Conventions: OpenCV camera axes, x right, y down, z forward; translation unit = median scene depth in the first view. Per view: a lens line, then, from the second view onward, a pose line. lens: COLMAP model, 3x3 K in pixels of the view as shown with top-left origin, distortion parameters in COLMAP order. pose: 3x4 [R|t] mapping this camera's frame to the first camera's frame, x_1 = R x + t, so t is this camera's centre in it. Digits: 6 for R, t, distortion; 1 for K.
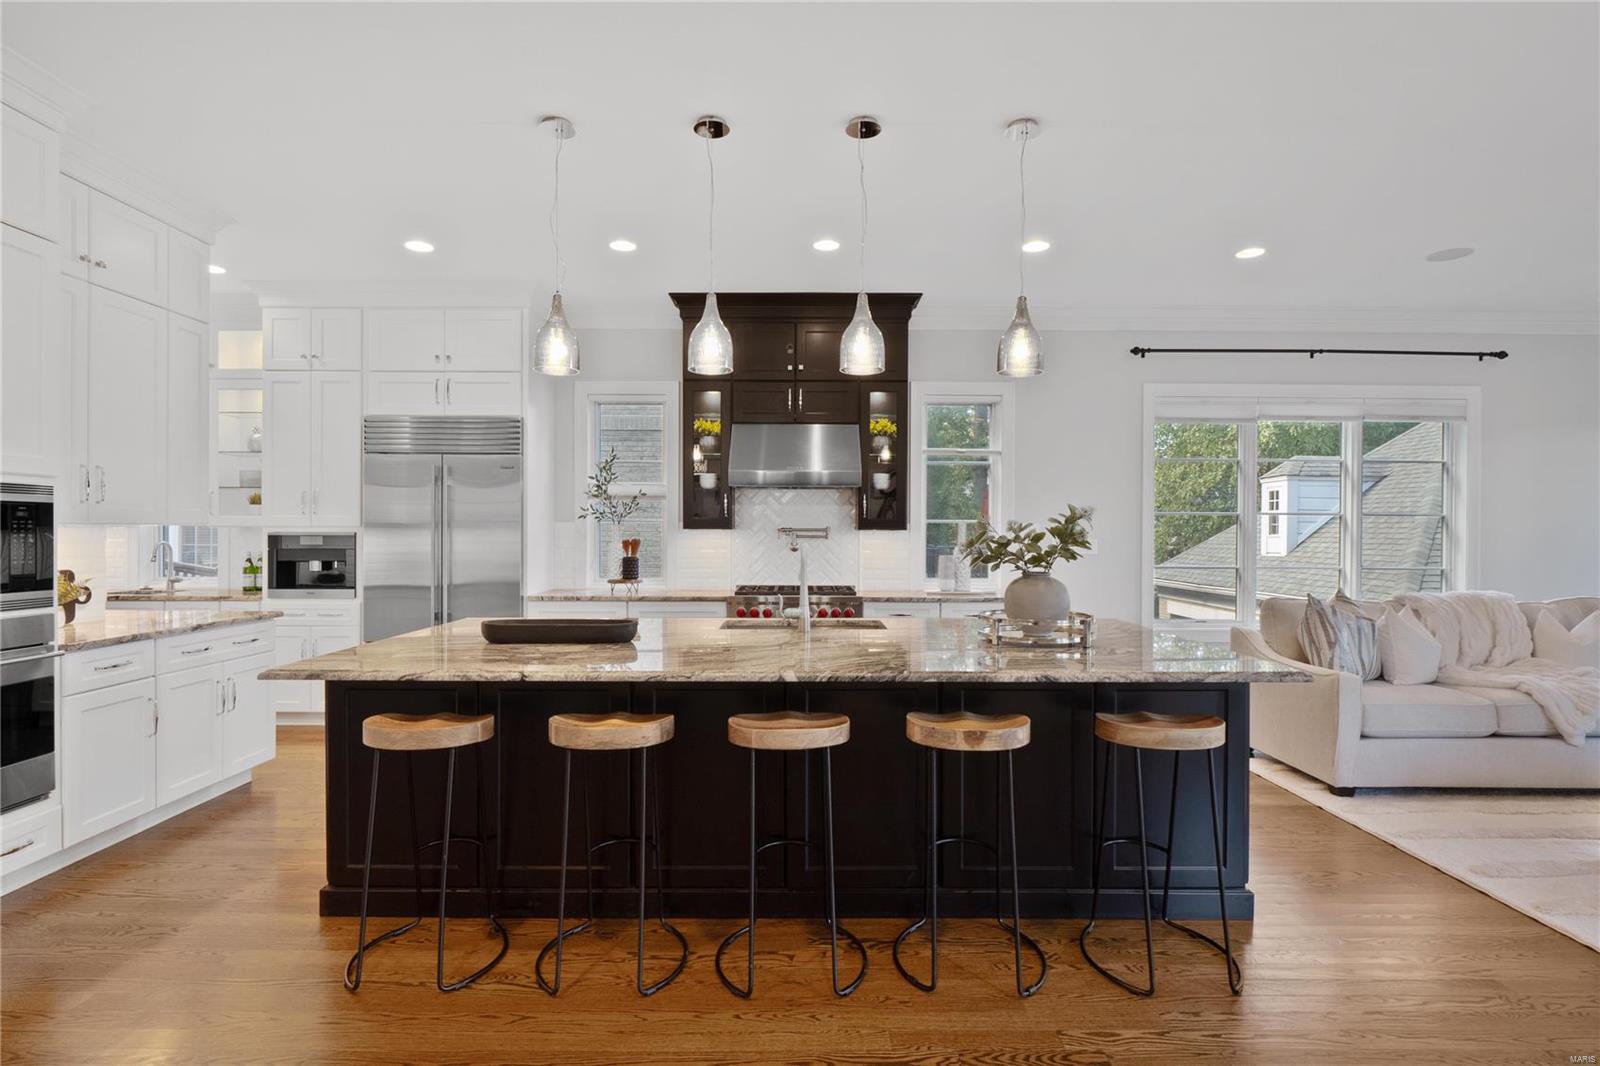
lens RADIAL K [[801.1, 0, 798.6], [0, 801.1, 536.7], [0, 0, 1]] dist [-0.004930, -0.000619]
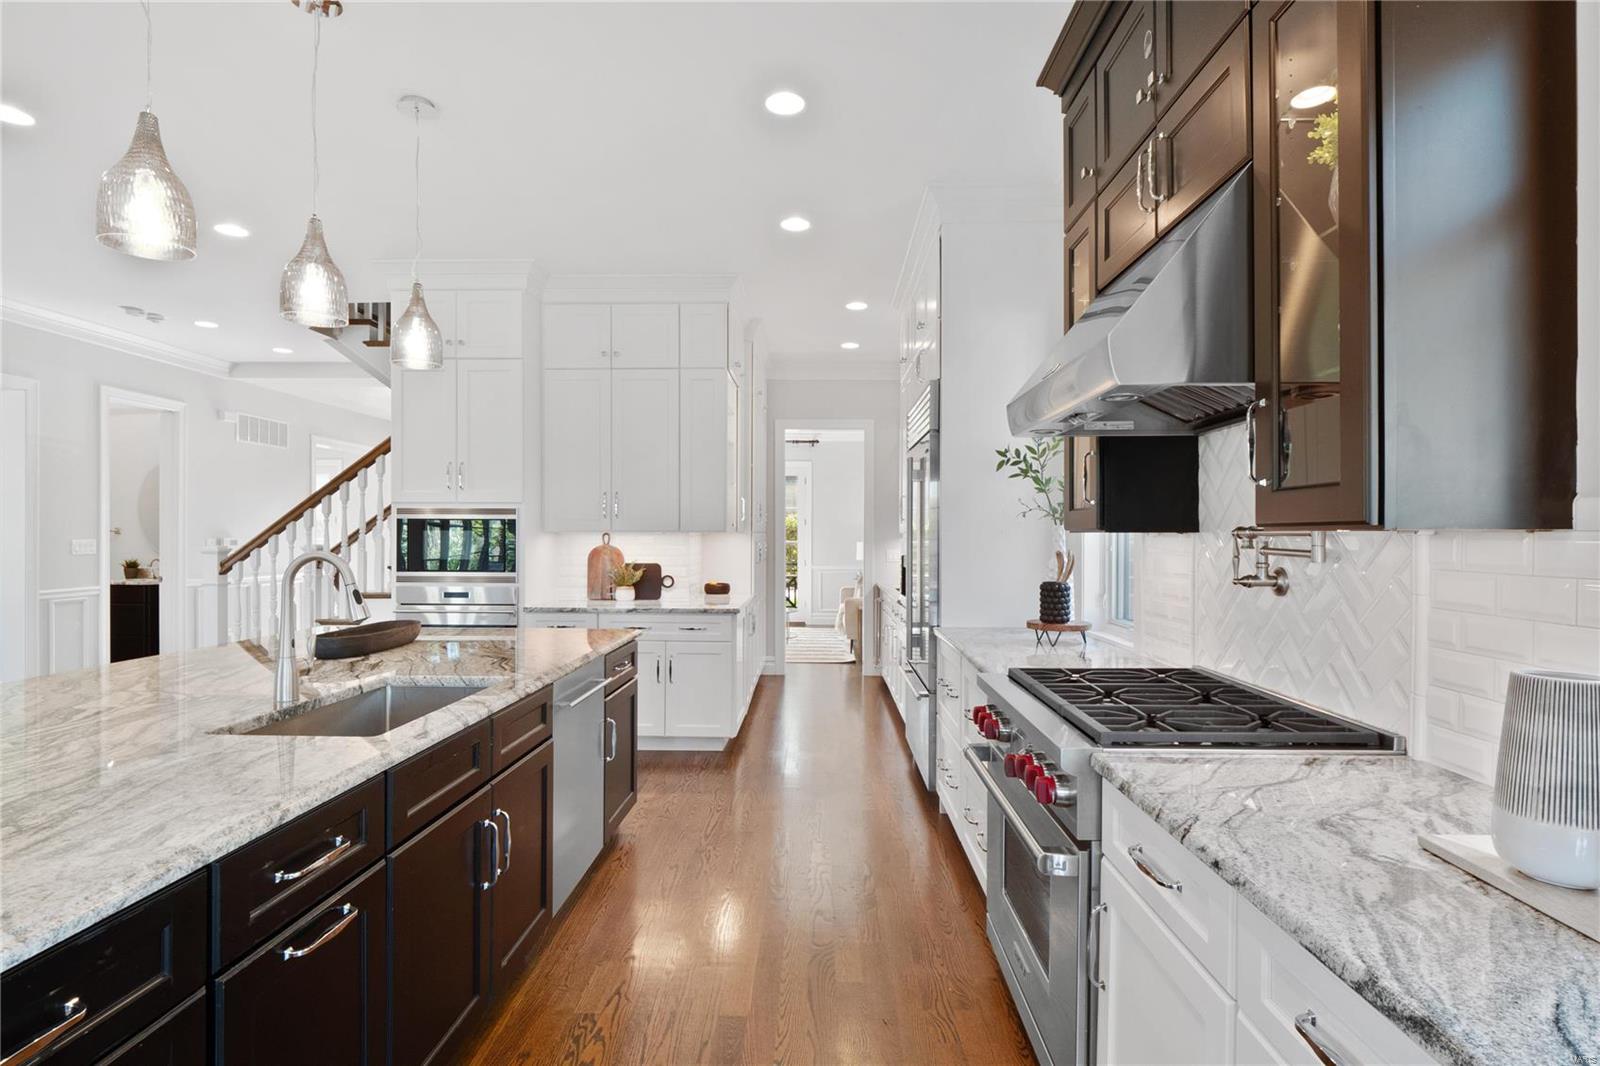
lens RADIAL K [[810.5, 0, 802.7], [0, 810.5, 533.8], [0, 0, 1]] dist [0.001585, 0.000040]
pose [[-0.023424, -0.005893, -0.999708, 0.511731], [-0.009175, 0.999942, -0.005679, -0.006353], [0.999684, 0.009040, -0.023477, 1.187535]]
